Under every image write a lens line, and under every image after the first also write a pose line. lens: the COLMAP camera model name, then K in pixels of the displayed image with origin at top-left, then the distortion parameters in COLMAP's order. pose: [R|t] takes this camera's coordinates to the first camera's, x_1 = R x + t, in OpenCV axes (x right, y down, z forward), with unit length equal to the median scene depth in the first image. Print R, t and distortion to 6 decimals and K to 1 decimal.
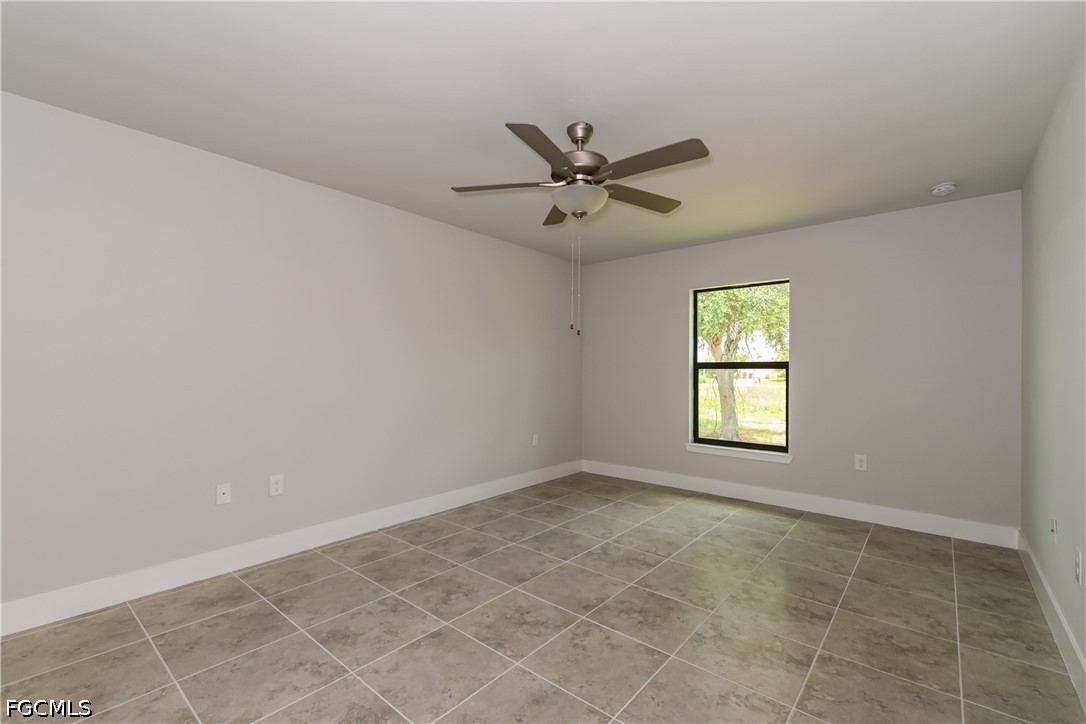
lens RADIAL K [[462.6, 0, 547.4], [0, 462.6, 363.0], [0, 0, 1]] dist [0.009600, -0.004077]
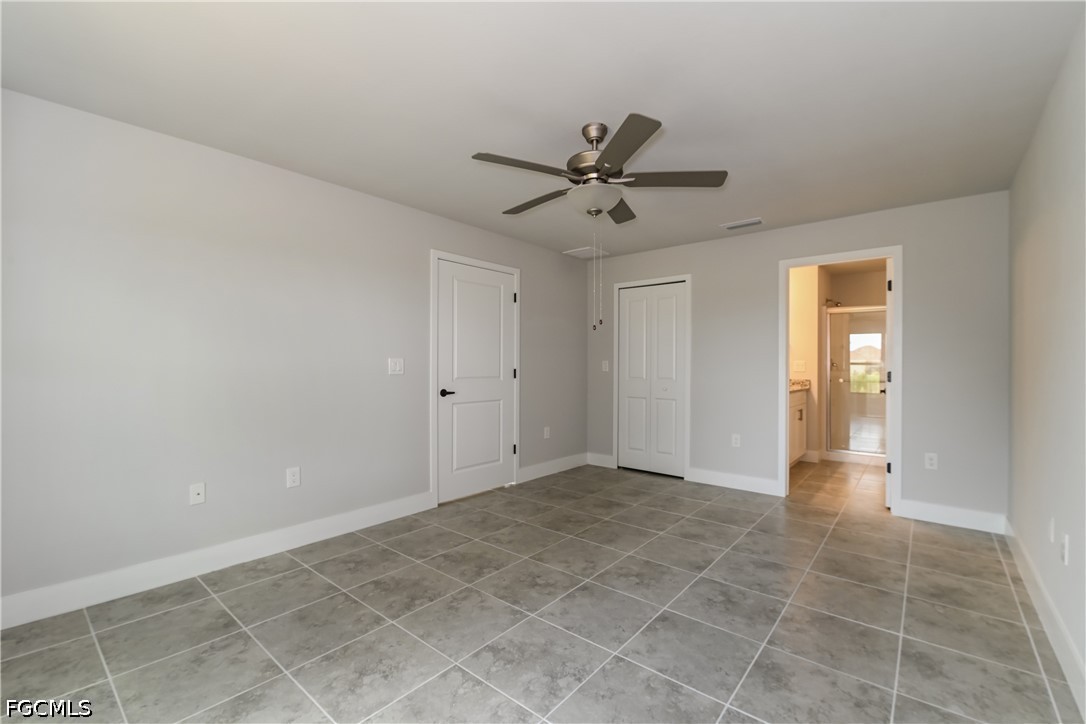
lens RADIAL K [[462.6, 0, 542.3], [0, 462.6, 361.1], [0, 0, 1]] dist [0.009600, -0.004077]
pose [[-0.999939, -0.009784, 0.005031, 0.158644], [-0.009866, 0.999813, -0.016610, 0.023373], [-0.004867, -0.016659, -0.999849, 1.814200]]
